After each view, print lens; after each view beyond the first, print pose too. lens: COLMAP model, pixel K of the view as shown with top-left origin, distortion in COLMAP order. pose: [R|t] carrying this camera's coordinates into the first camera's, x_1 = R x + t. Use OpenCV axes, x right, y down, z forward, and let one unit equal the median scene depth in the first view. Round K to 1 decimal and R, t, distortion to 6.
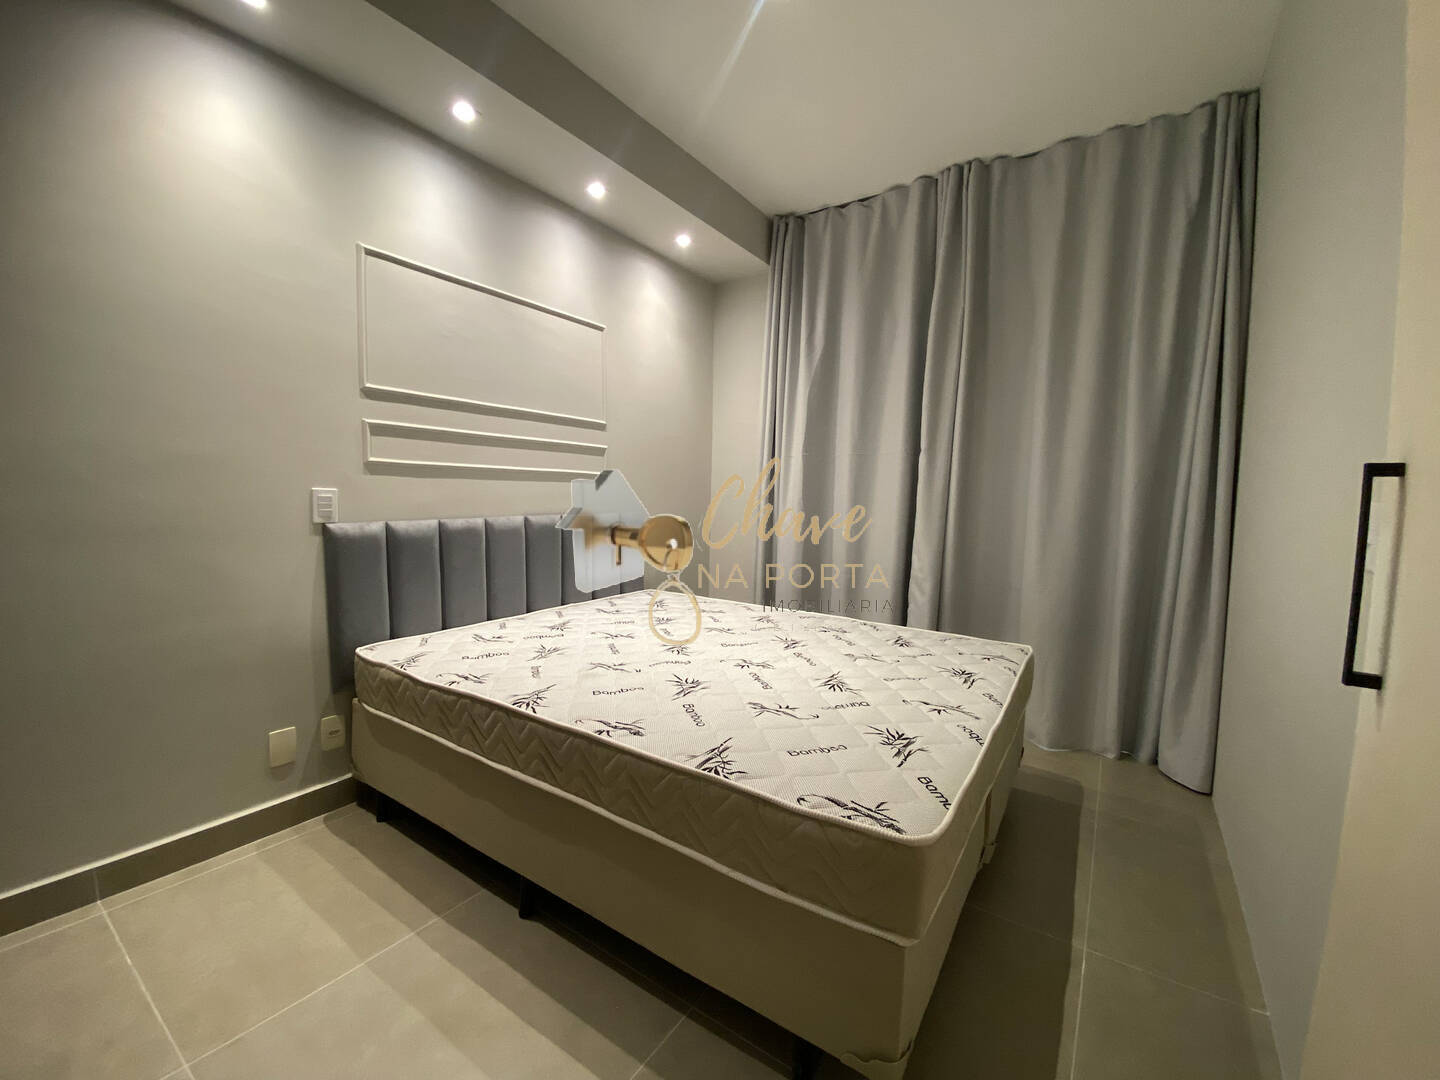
lens RADIAL K [[581.8, 0, 734.5], [0, 581.8, 542.4], [0, 0, 1]] dist [-0.008608, -0.003932]
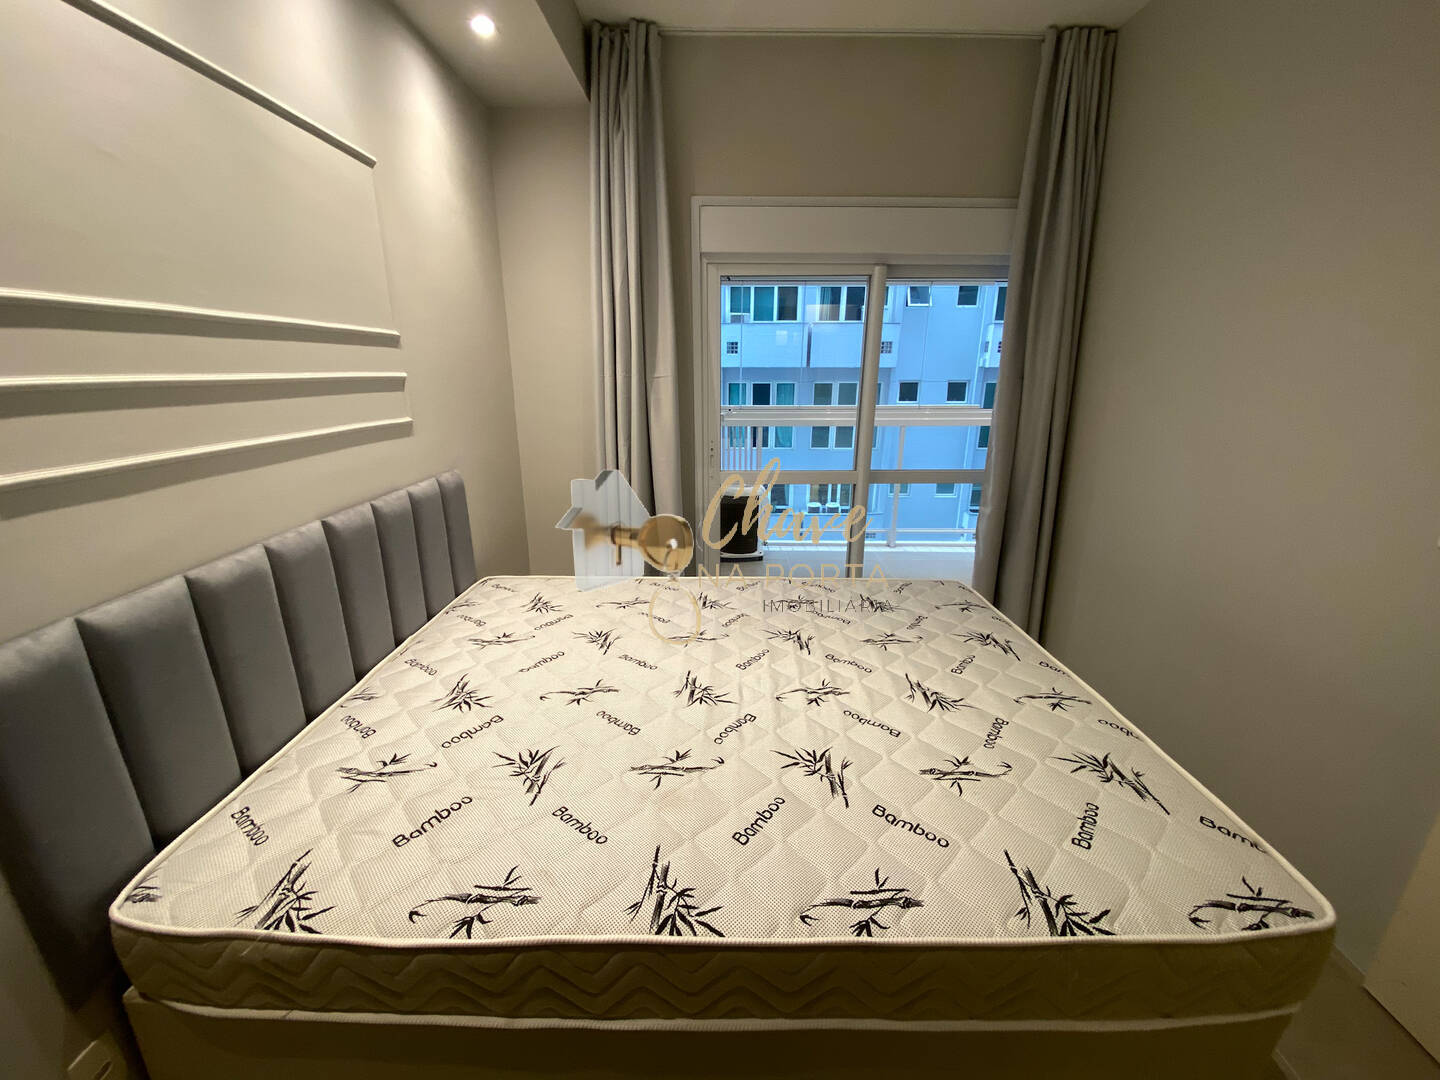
lens RADIAL K [[581.8, 0, 717.7], [0, 581.8, 538.3], [0, 0, 1]] dist [-0.008608, -0.003932]
pose [[0.841327, -0.164203, 0.514981, -0.426116], [0.058412, 0.974781, 0.215383, -0.161463], [-0.537360, -0.151126, 0.829702, 0.426530]]
